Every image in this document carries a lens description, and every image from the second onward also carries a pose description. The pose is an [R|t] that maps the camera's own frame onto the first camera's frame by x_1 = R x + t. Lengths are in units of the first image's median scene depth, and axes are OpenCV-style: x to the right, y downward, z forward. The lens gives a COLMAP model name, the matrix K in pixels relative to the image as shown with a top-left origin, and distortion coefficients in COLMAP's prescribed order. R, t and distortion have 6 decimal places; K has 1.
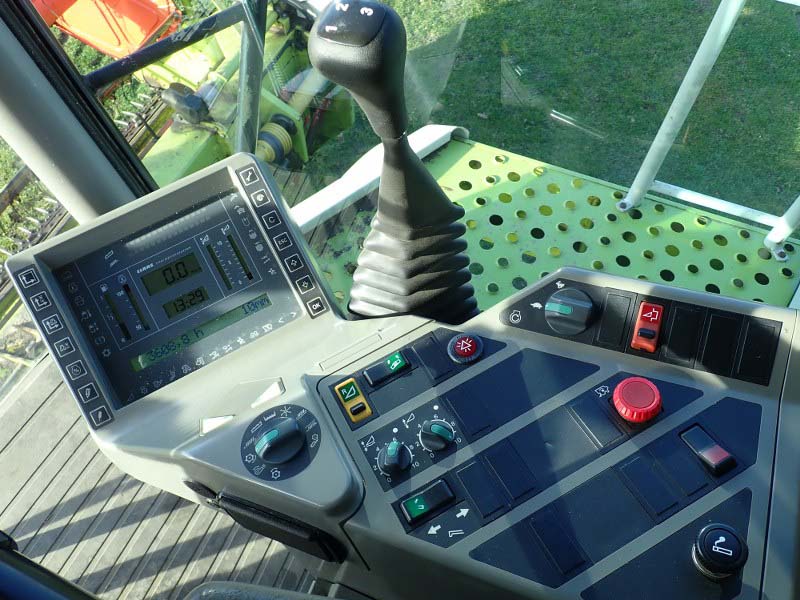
lens RADIAL K [[652.9, 0, 400.0], [0, 652.9, 300.0], [0, 0, 1]] dist [0.048659, -0.002246]
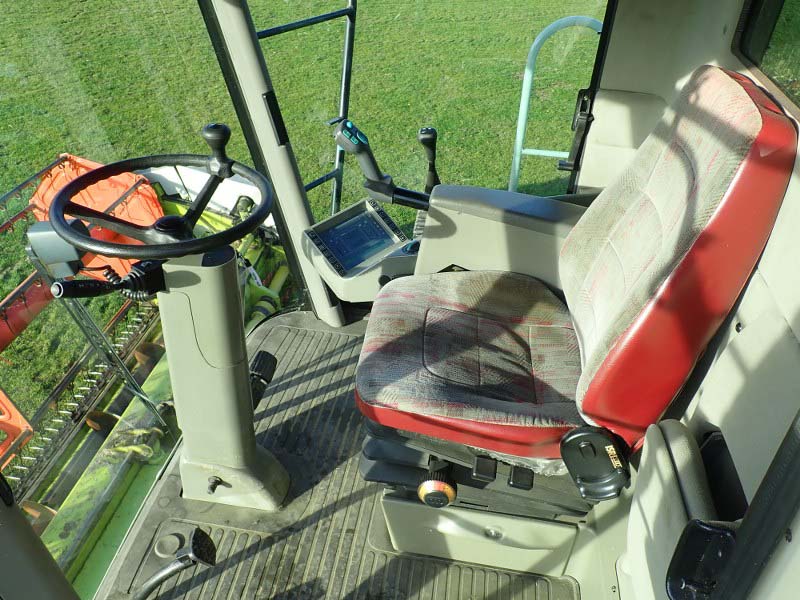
lens RADIAL K [[652.9, 0, 400.0], [0, 652.9, 300.0], [0, 0, 1]] dist [0.048659, -0.002246]
pose [[0.974966, -0.132077, 0.178878, -0.491765], [0.188163, 0.918708, -0.347232, 0.901681], [-0.118476, 0.372198, 0.920561, -1.127599]]
